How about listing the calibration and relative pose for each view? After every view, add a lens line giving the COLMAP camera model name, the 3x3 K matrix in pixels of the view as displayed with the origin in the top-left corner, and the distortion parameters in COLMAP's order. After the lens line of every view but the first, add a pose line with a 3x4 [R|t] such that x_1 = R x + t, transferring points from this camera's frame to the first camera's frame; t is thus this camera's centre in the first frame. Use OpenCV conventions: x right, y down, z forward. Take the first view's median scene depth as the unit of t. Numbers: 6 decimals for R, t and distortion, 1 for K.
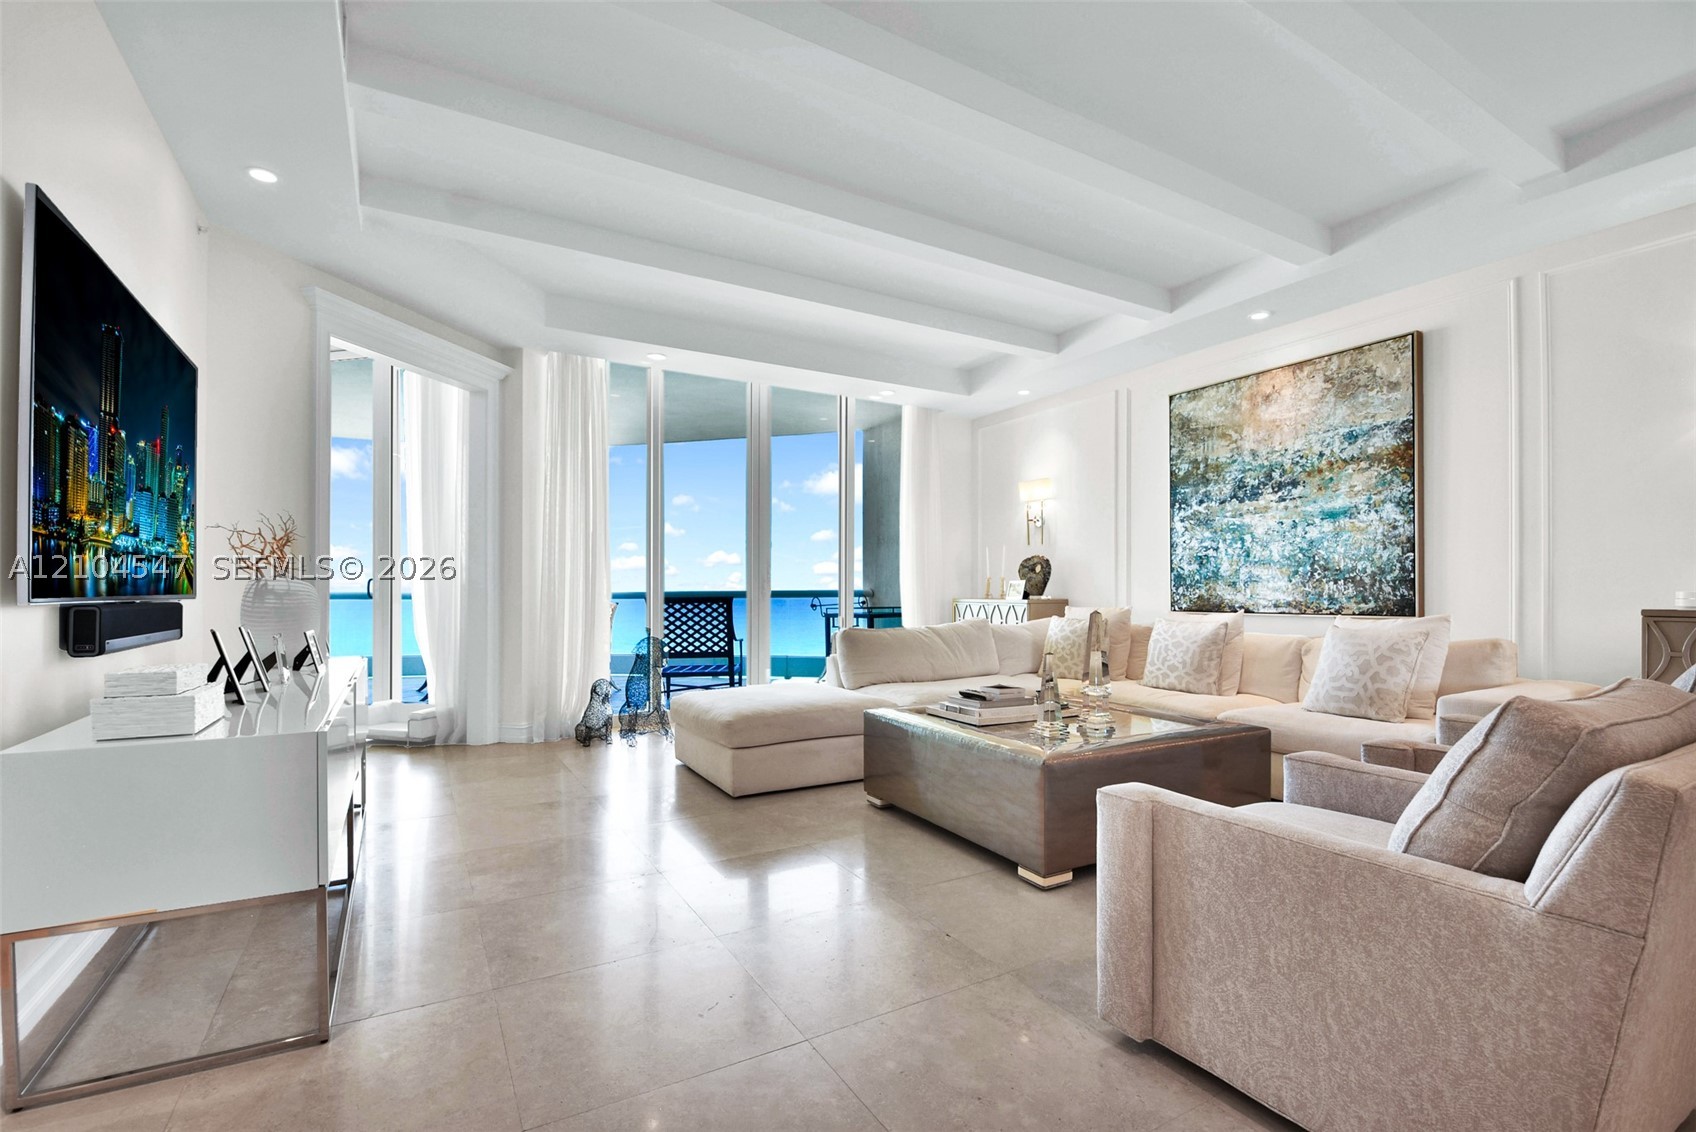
lens RADIAL K [[754.2, 0, 856.7], [0, 754.2, 596.4], [0, 0, 1]] dist [0.009344, -0.017509]
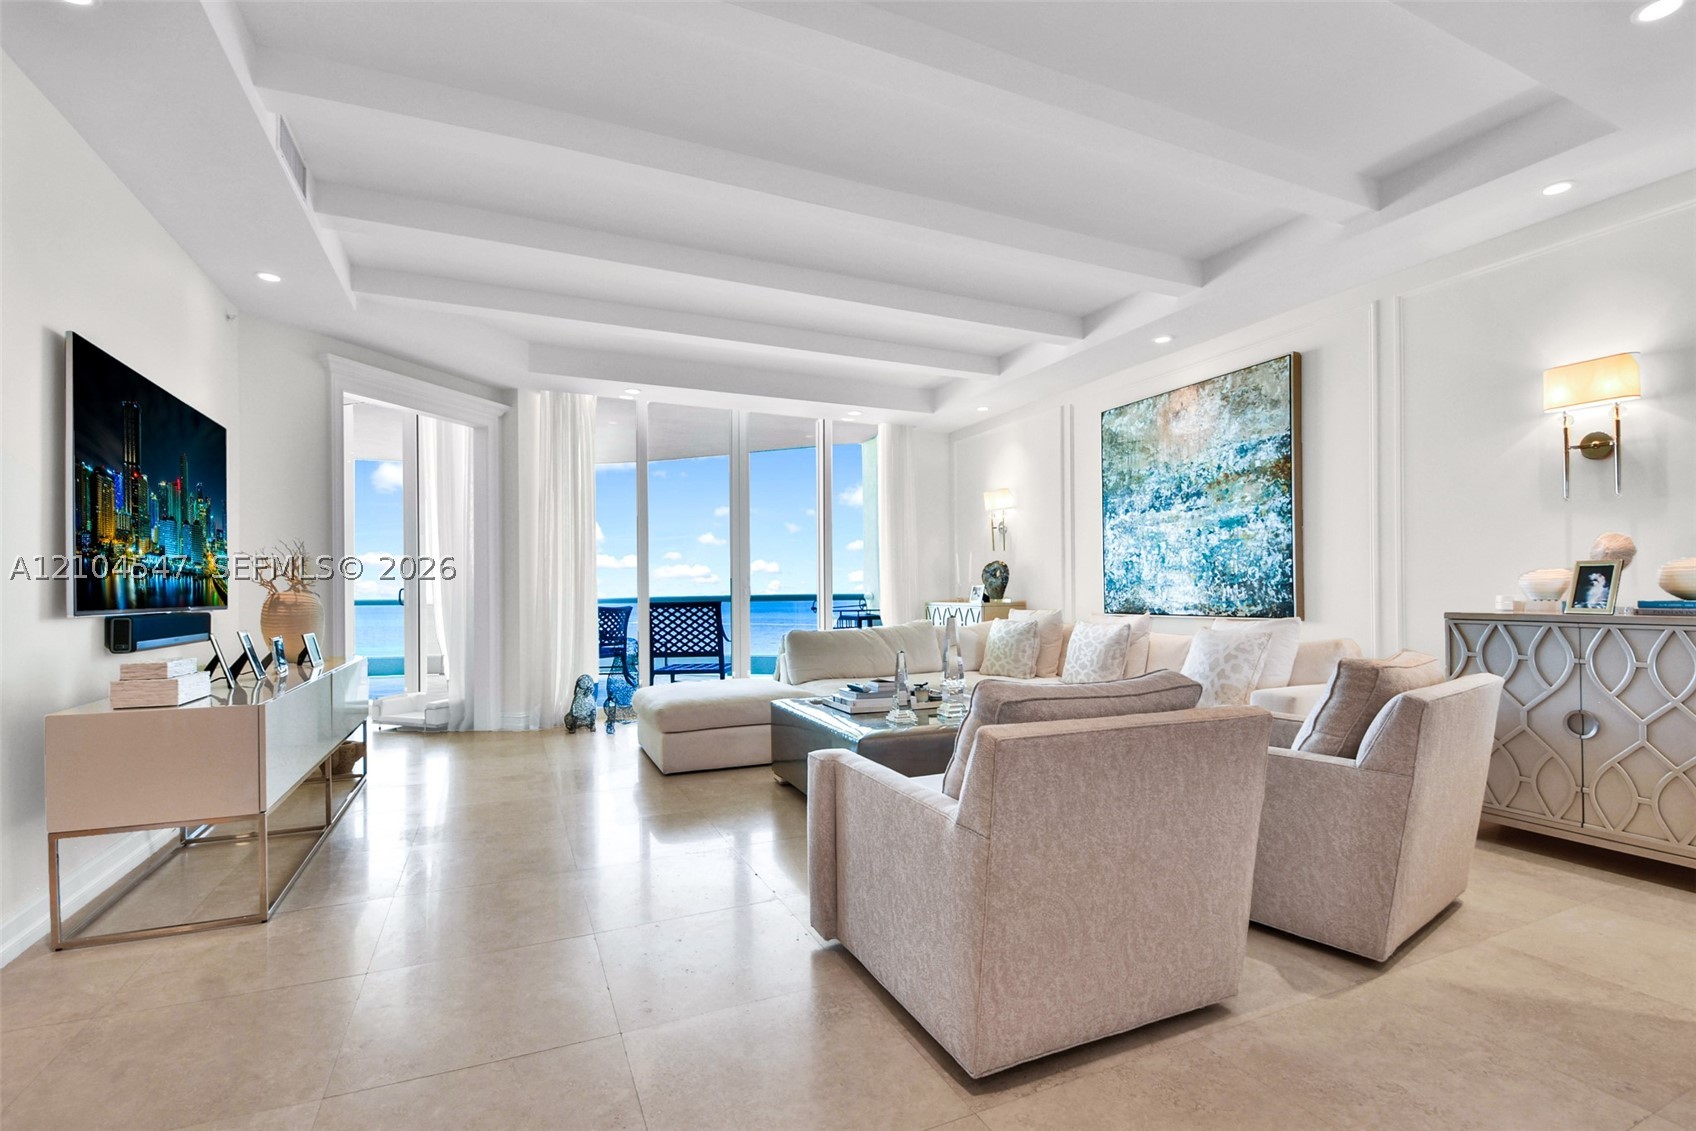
lens RADIAL K [[754.2, 0, 856.7], [0, 754.2, 595.9], [0, 0, 1]] dist [0.009344, -0.017509]
pose [[0.995687, -0.006590, -0.092540, 0.189258], [0.006463, 0.999978, -0.001673, -0.006378], [0.092549, 0.001068, 0.995708, -0.110026]]
